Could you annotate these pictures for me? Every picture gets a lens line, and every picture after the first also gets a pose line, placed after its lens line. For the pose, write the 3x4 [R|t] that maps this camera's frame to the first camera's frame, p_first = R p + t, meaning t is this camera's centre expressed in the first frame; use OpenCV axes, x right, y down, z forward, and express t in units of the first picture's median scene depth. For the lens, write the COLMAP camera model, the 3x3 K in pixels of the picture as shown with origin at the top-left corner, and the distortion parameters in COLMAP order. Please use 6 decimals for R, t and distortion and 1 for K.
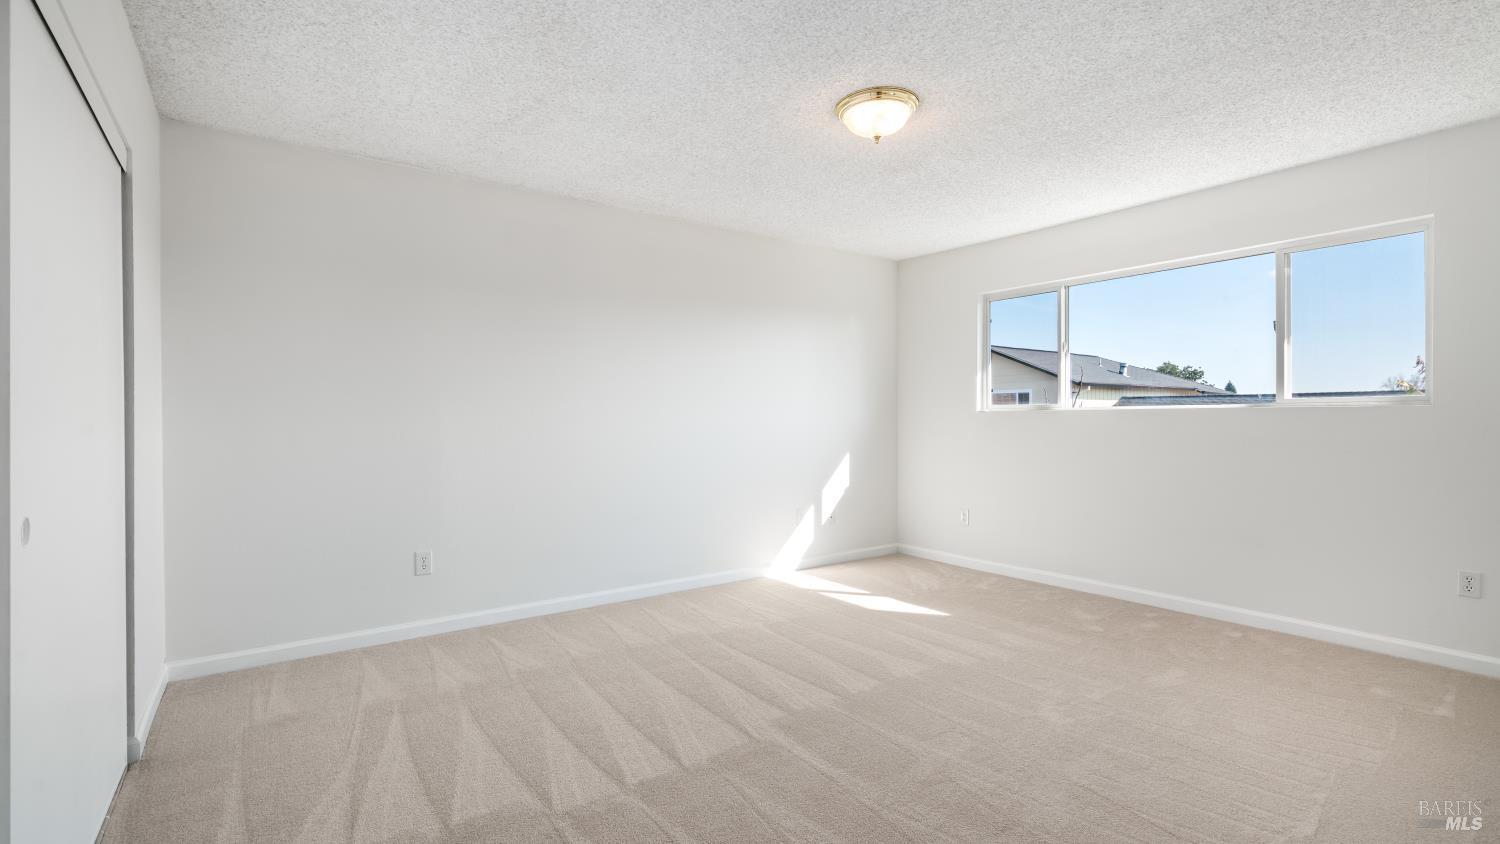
lens RADIAL K [[686.8, 0, 751.4], [0, 686.8, 422.1], [0, 0, 1]] dist [-0.002004, 0.002626]
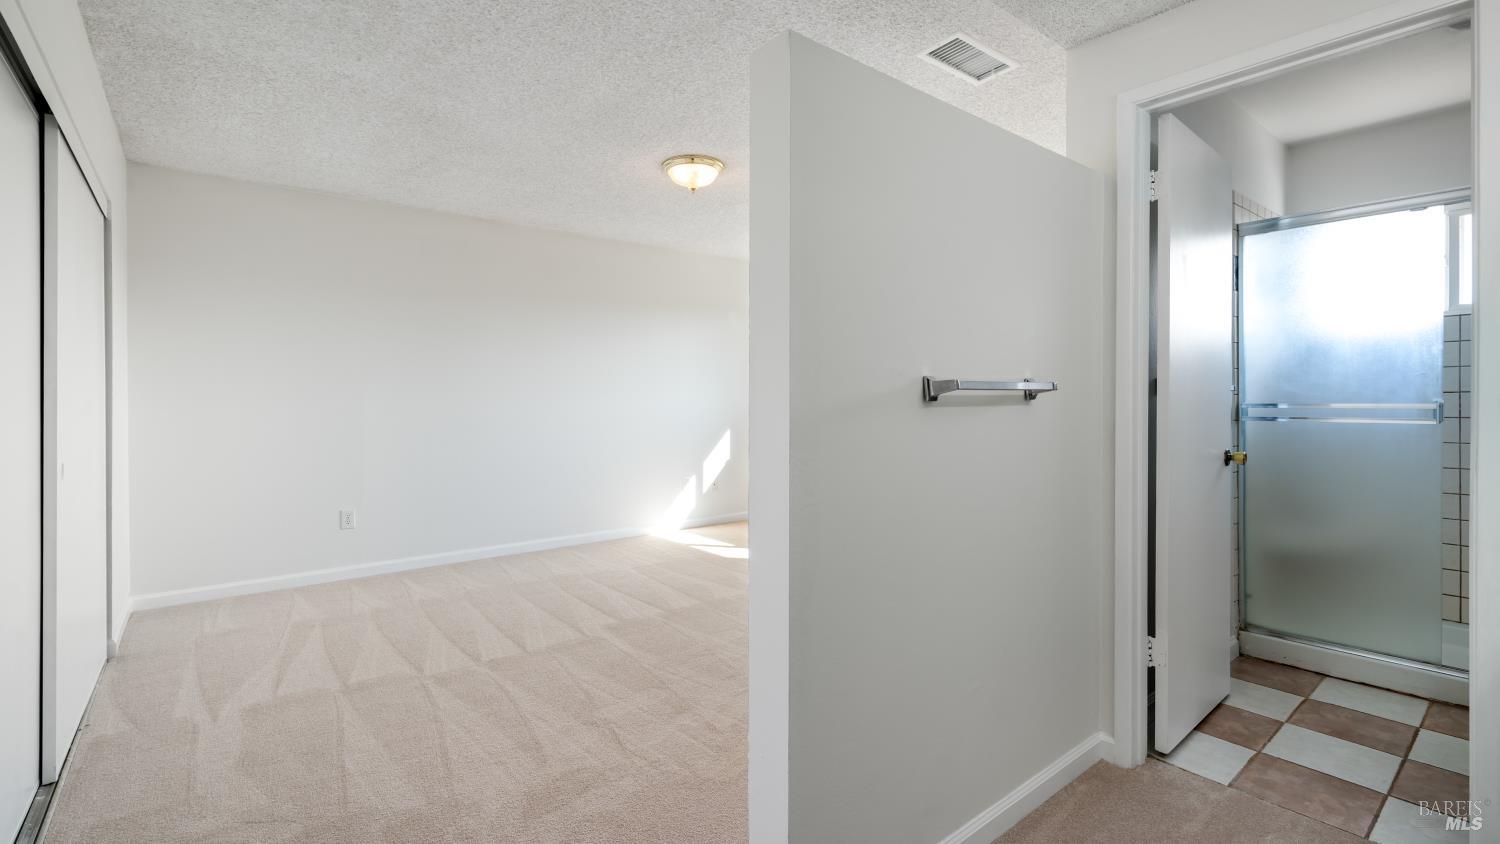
lens RADIAL K [[686.8, 0, 755.0], [0, 686.8, 401.2], [0, 0, 1]] dist [-0.002004, 0.002626]
pose [[0.998532, -0.000228, 0.054168, 0.240145], [0.000439, 0.999992, -0.003875, 0.000281], [-0.054167, 0.003893, 0.998524, -0.347393]]
